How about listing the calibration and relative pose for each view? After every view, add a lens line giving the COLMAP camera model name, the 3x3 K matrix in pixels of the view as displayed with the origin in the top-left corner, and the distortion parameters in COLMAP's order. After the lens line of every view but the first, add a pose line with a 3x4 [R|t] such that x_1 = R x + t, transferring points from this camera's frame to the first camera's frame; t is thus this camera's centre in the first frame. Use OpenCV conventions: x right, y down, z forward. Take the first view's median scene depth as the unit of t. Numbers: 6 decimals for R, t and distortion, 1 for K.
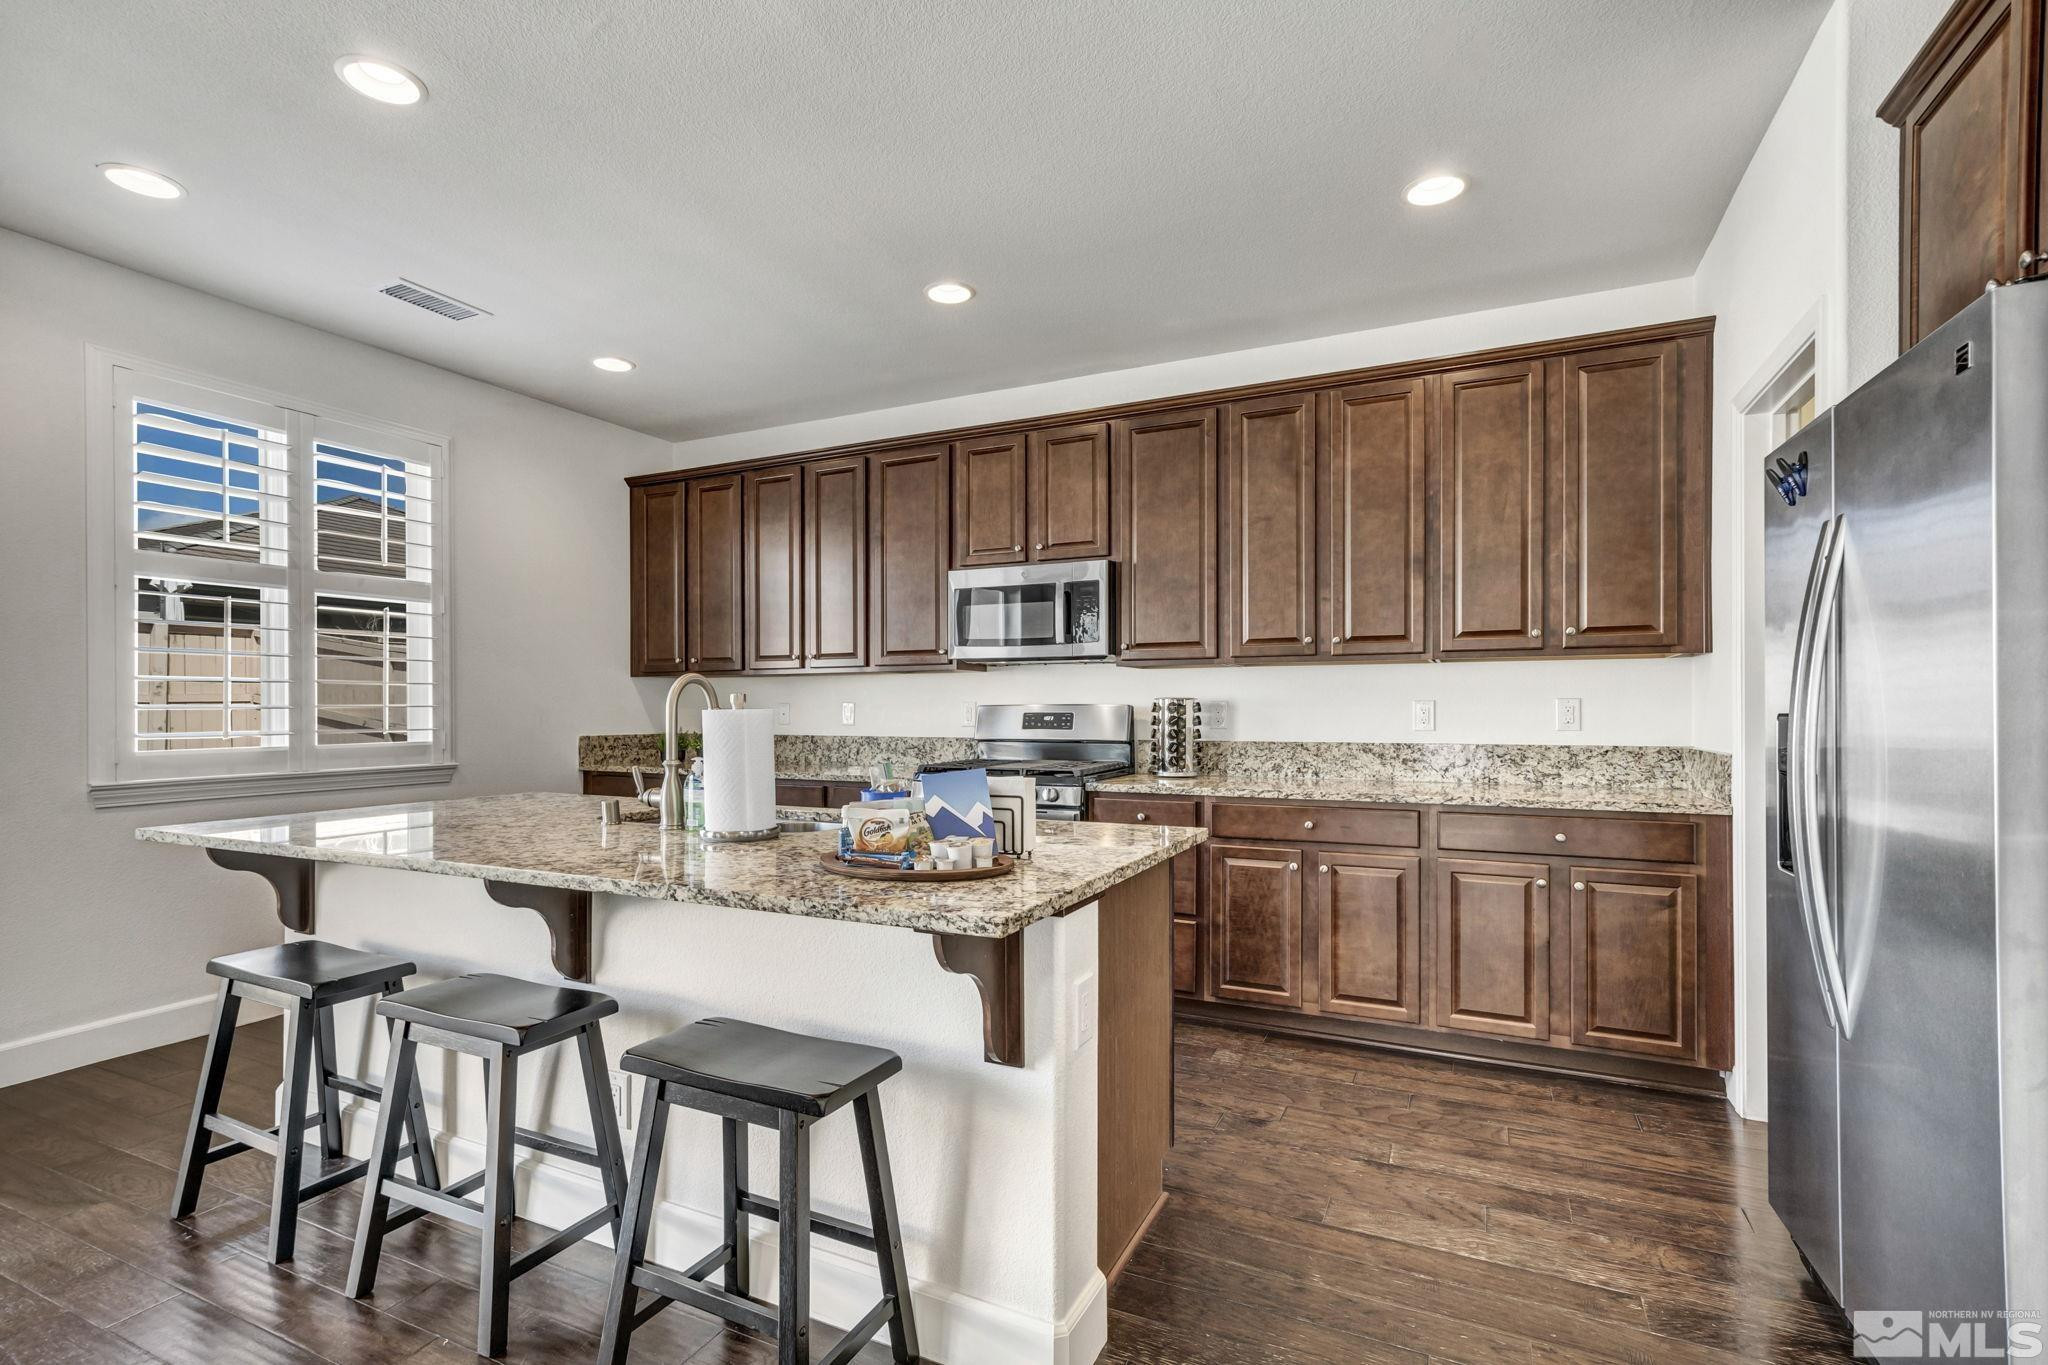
lens RADIAL K [[971.6, 0, 1023.3], [0, 971.6, 712.2], [0, 0, 1]] dist [0.000280, 0.000641]
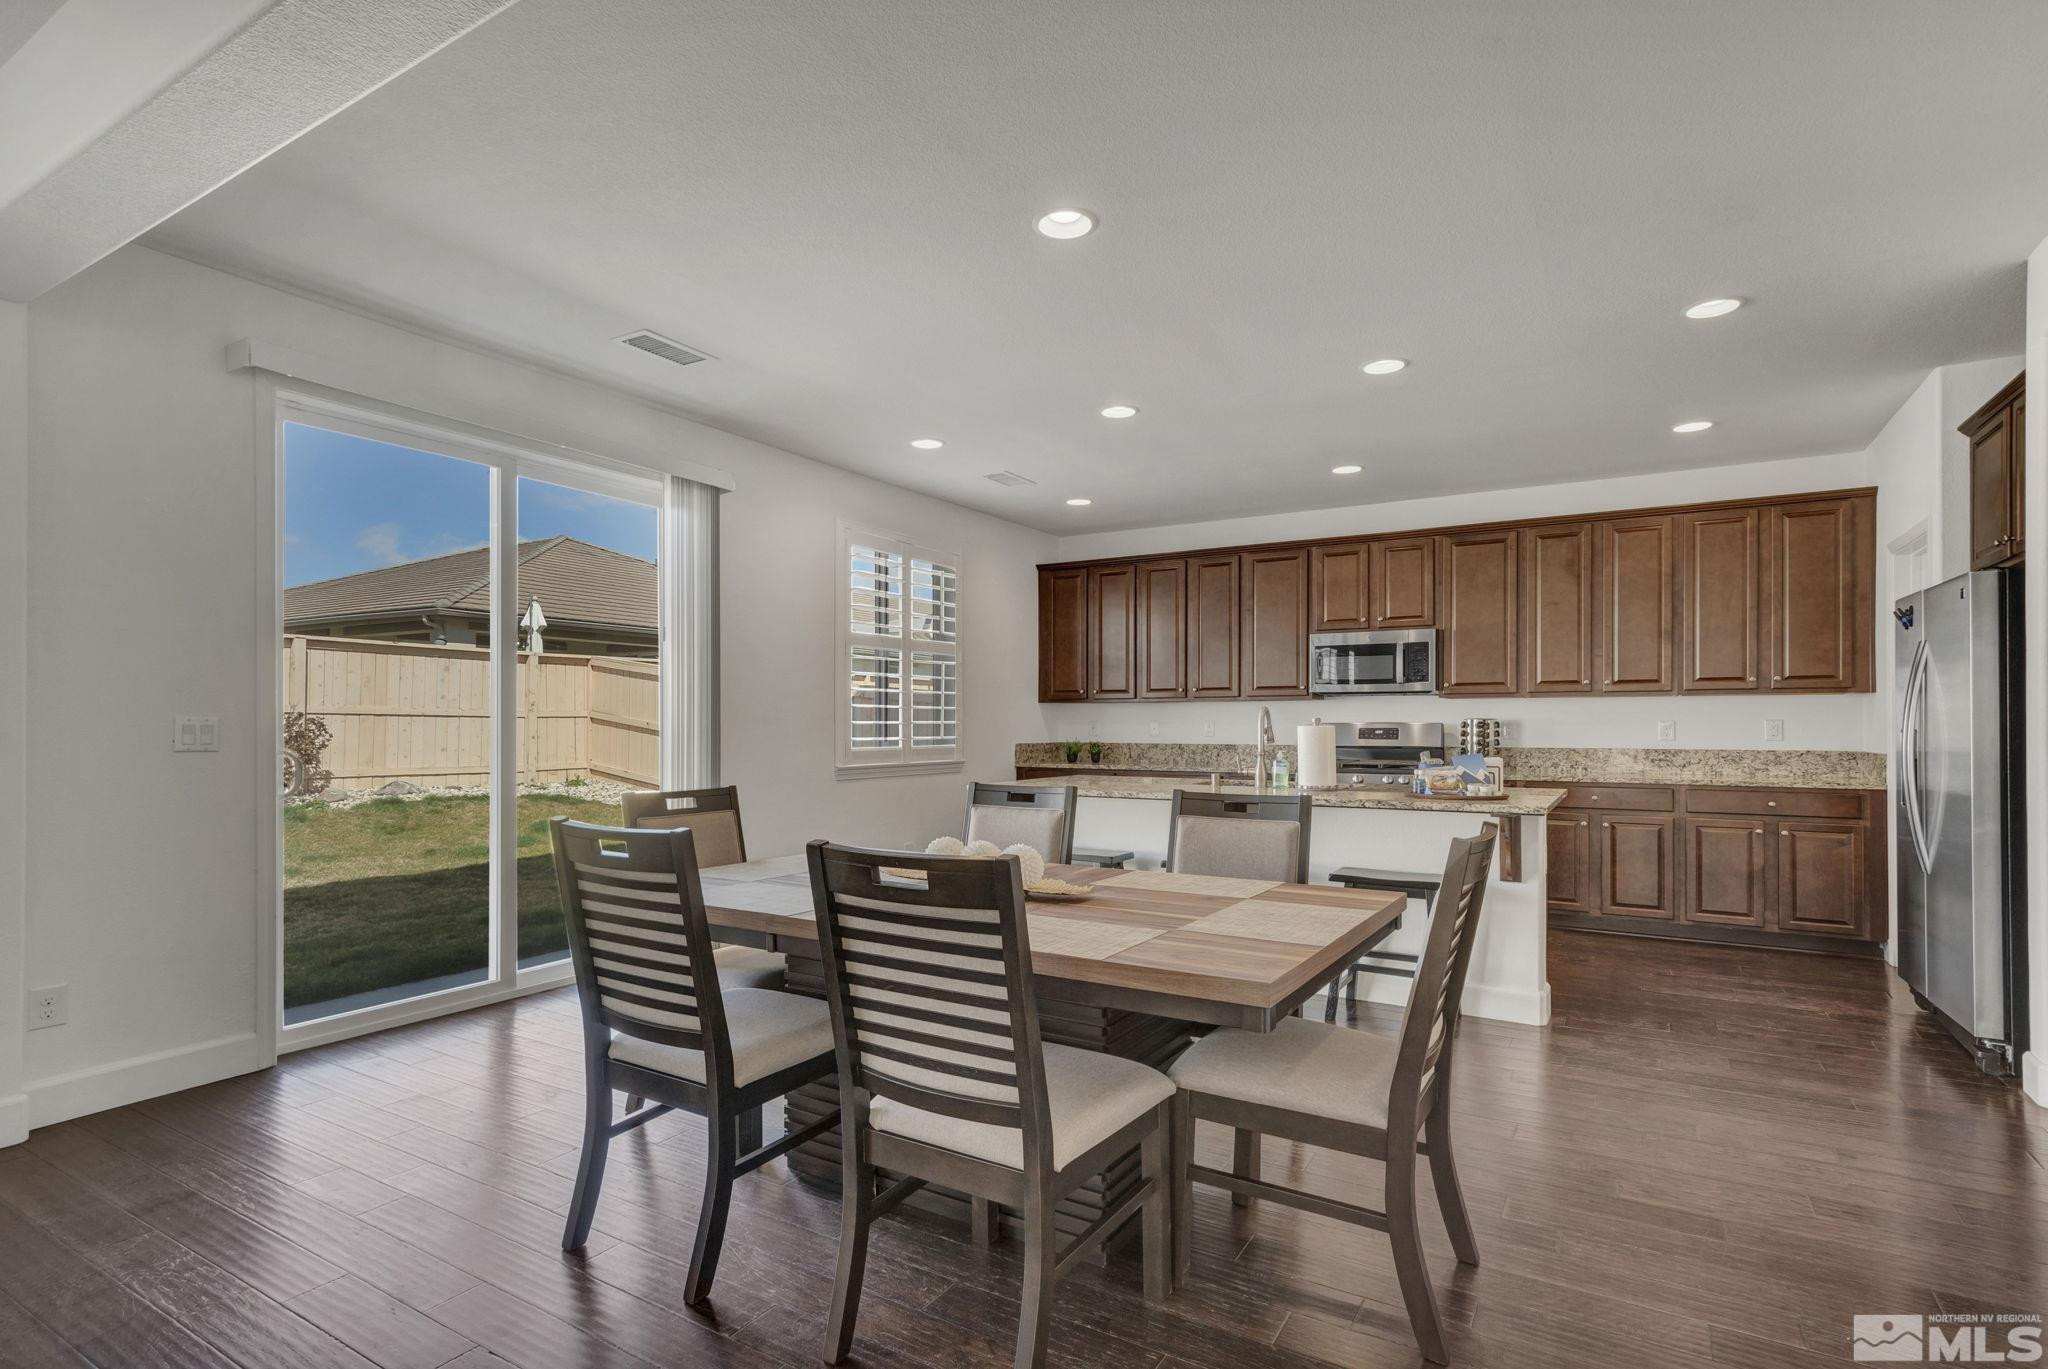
lens RADIAL K [[1091.3, 0, 858.1], [0, 1091.3, 723.0], [0, 0, 1]] dist [-0.001760, -0.000351]
pose [[0.986829, 0.003001, -0.161737, -0.570623], [-0.003875, 0.999980, -0.005091, 0.004962], [0.161719, 0.005651, 0.986821, -0.905446]]
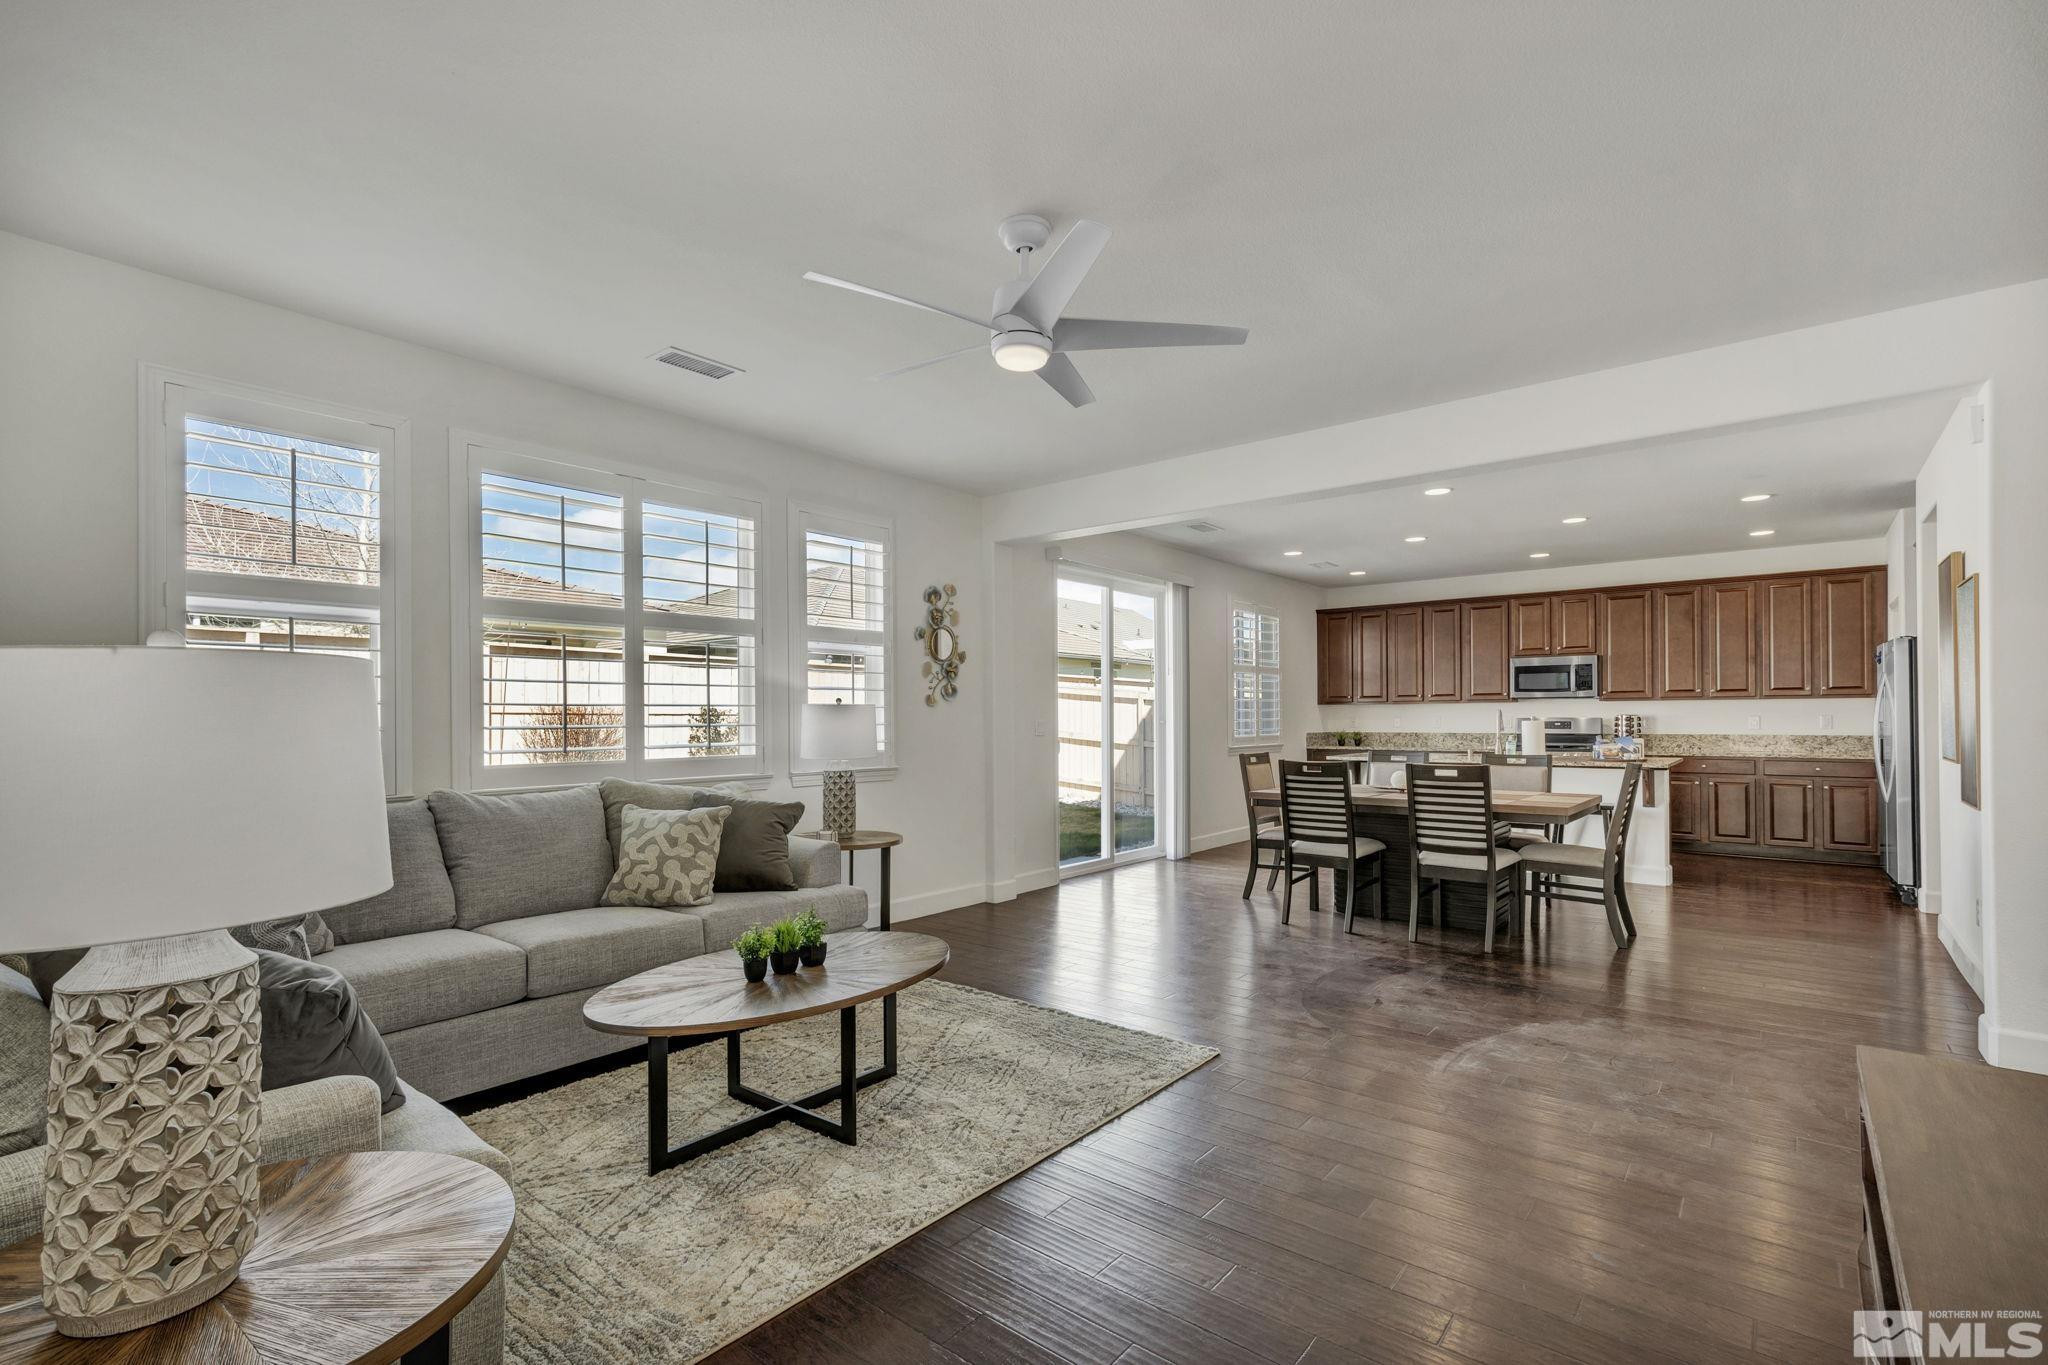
lens RADIAL K [[925.4, 0, 1064.3], [0, 925.4, 718.1], [0, 0, 1]] dist [-0.000730, 0.000111]
pose [[0.982765, -0.001595, -0.184854, -0.799064], [0.000670, 0.999987, -0.005066, 0.003147], [0.184859, 0.004855, 0.982753, -1.480490]]
